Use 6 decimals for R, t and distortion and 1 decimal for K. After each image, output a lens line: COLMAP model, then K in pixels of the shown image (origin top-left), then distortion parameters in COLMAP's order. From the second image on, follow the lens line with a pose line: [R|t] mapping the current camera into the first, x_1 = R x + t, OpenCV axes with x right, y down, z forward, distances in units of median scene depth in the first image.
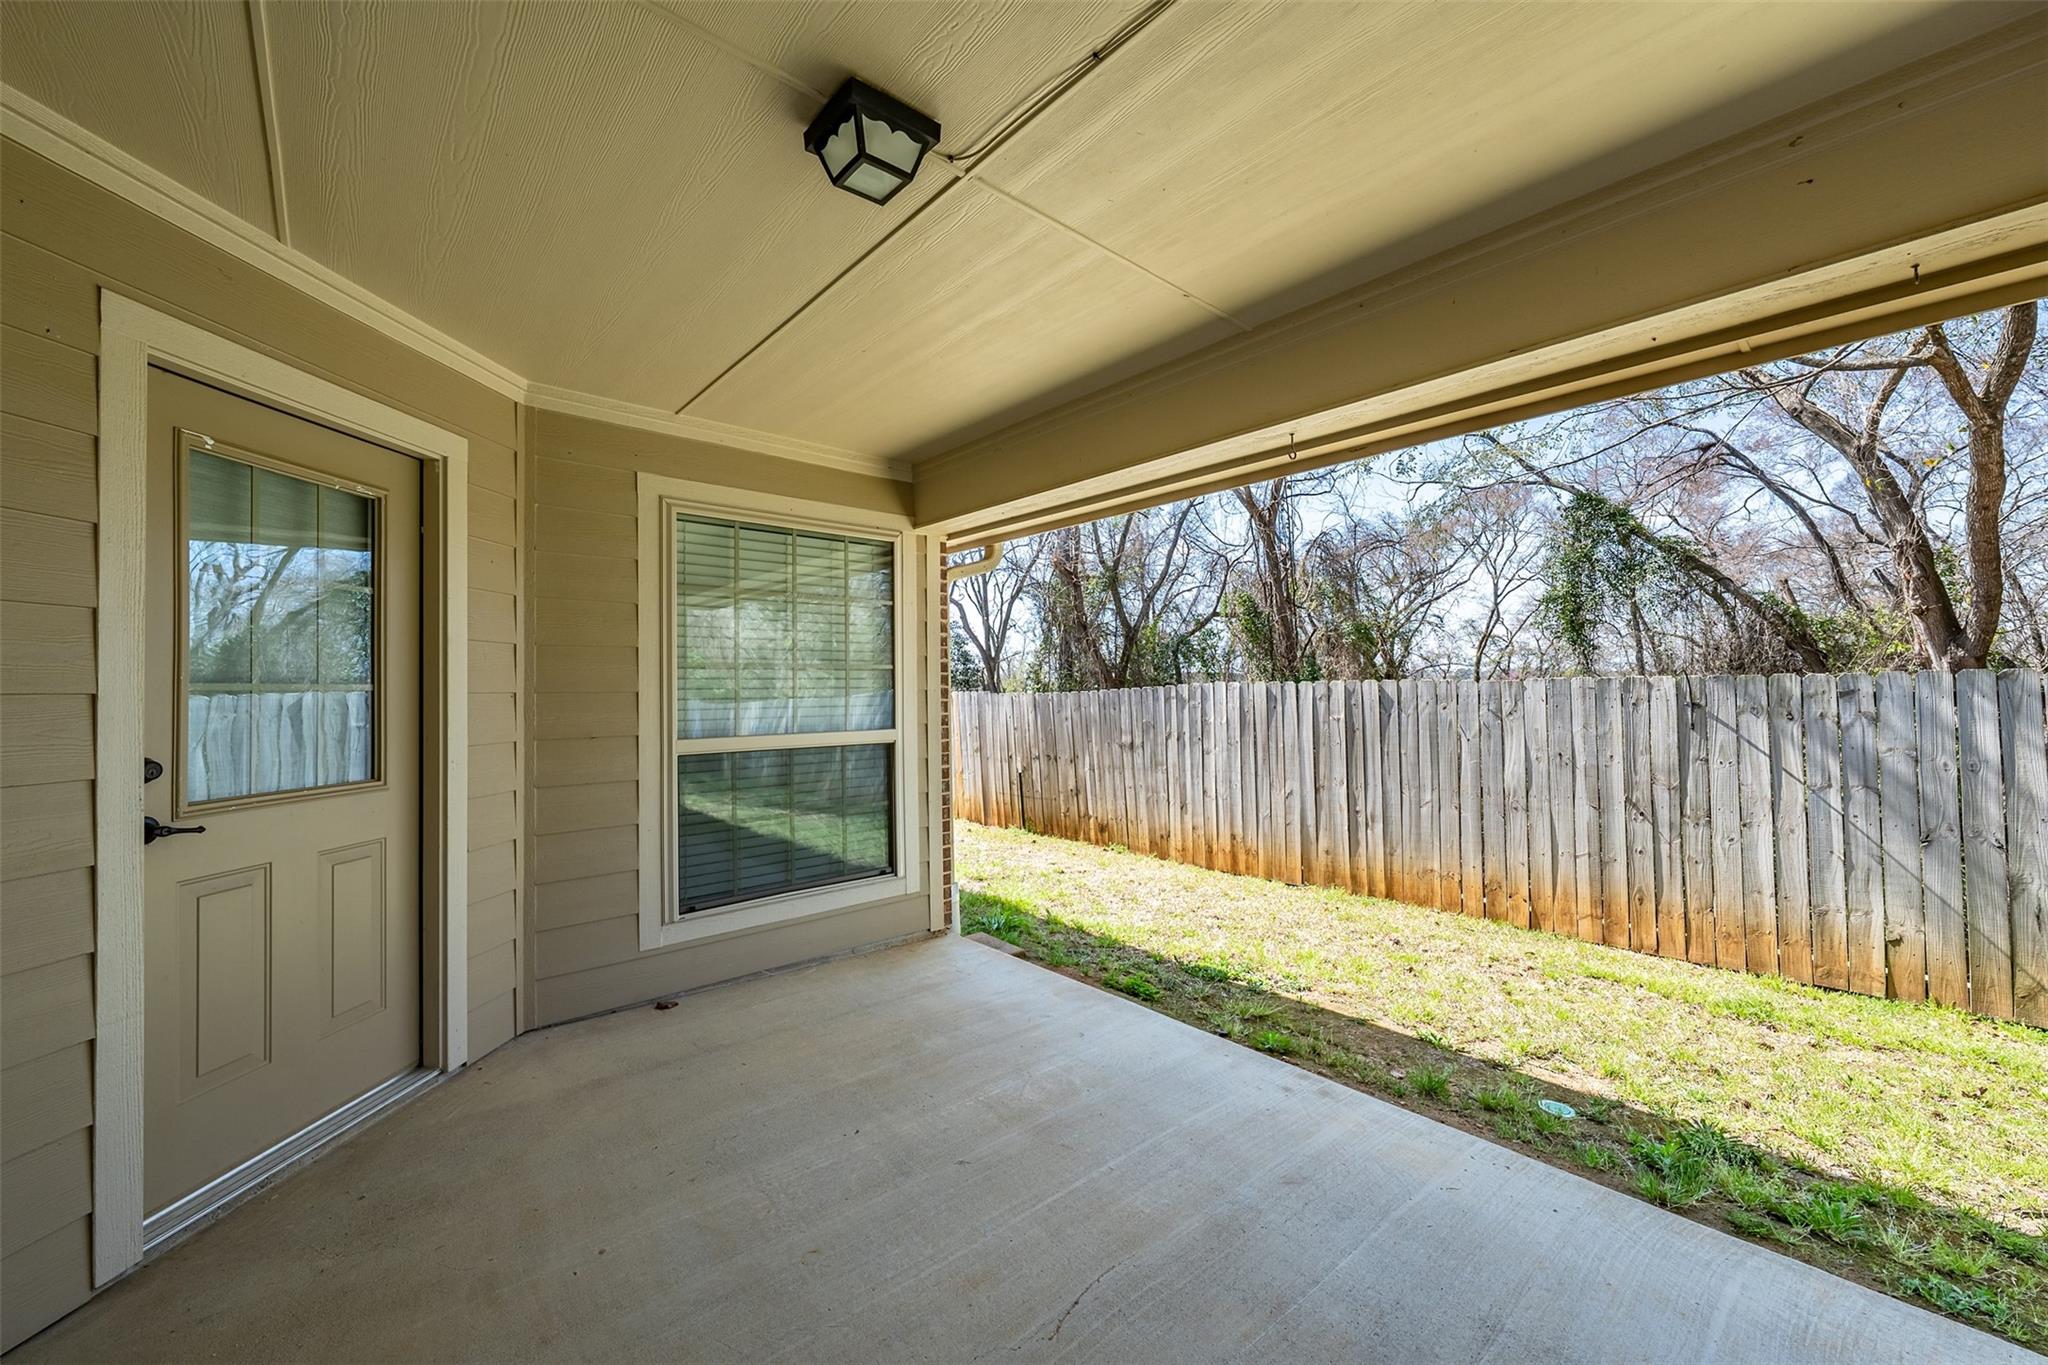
lens RADIAL K [[802.0, 0, 1028.4], [0, 802.0, 676.2], [0, 0, 1]] dist [-0.002944, -0.000185]
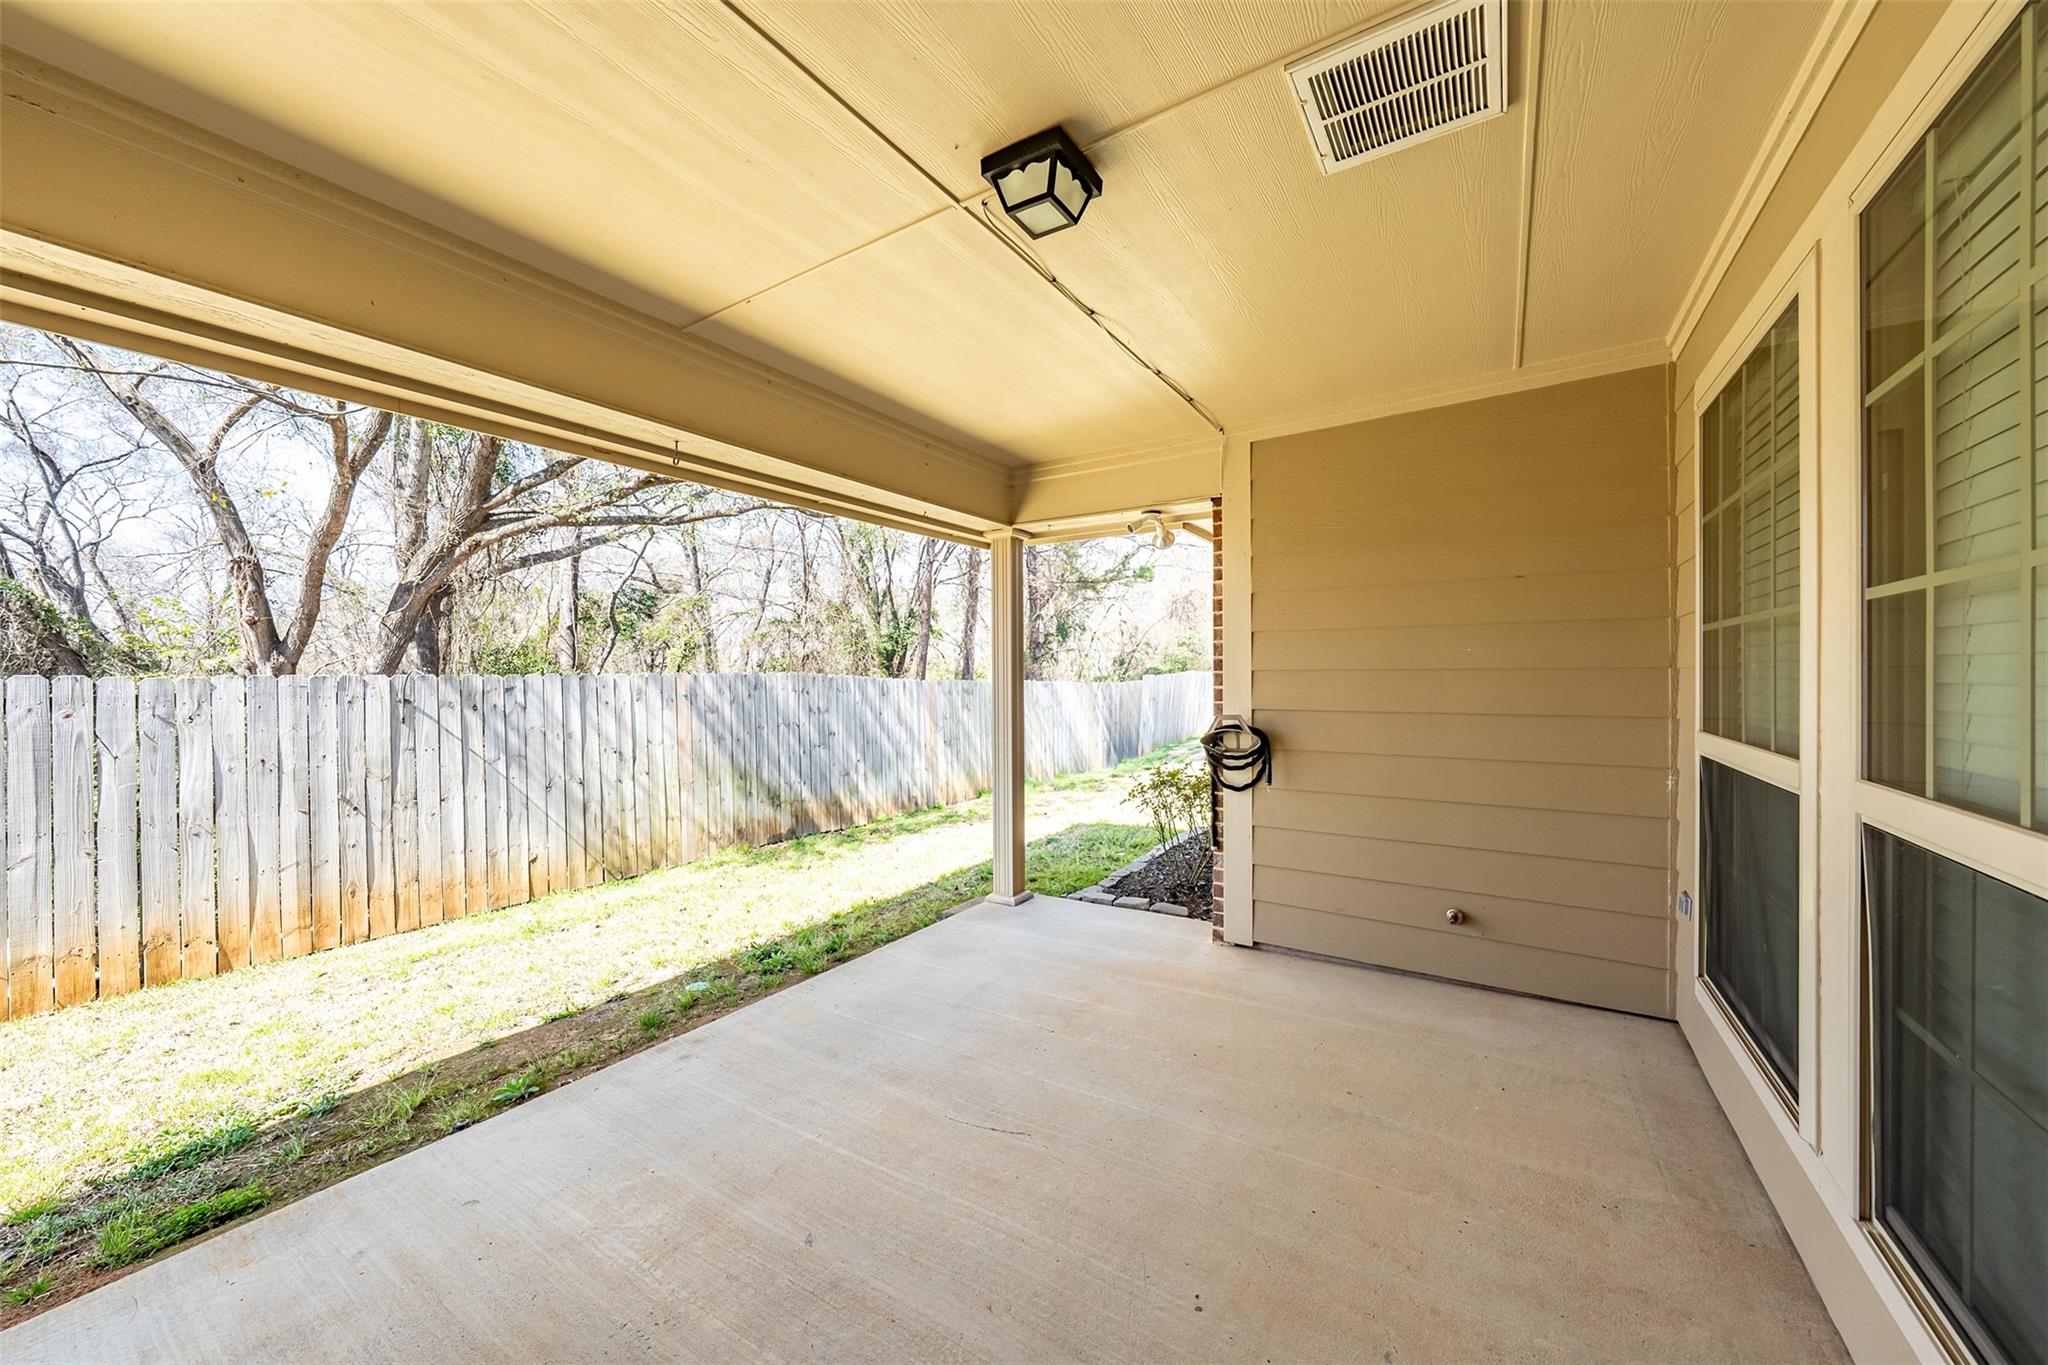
lens RADIAL K [[752.3, 0, 1024.5], [0, 752.3, 678.7], [0, 0, 1]] dist [-0.002181, -0.000249]
pose [[-0.287610, 0.010218, 0.957693, -0.409806], [-0.005625, 0.999908, -0.012357, 0.012130], [-0.957731, -0.008941, -0.287526, 0.457474]]
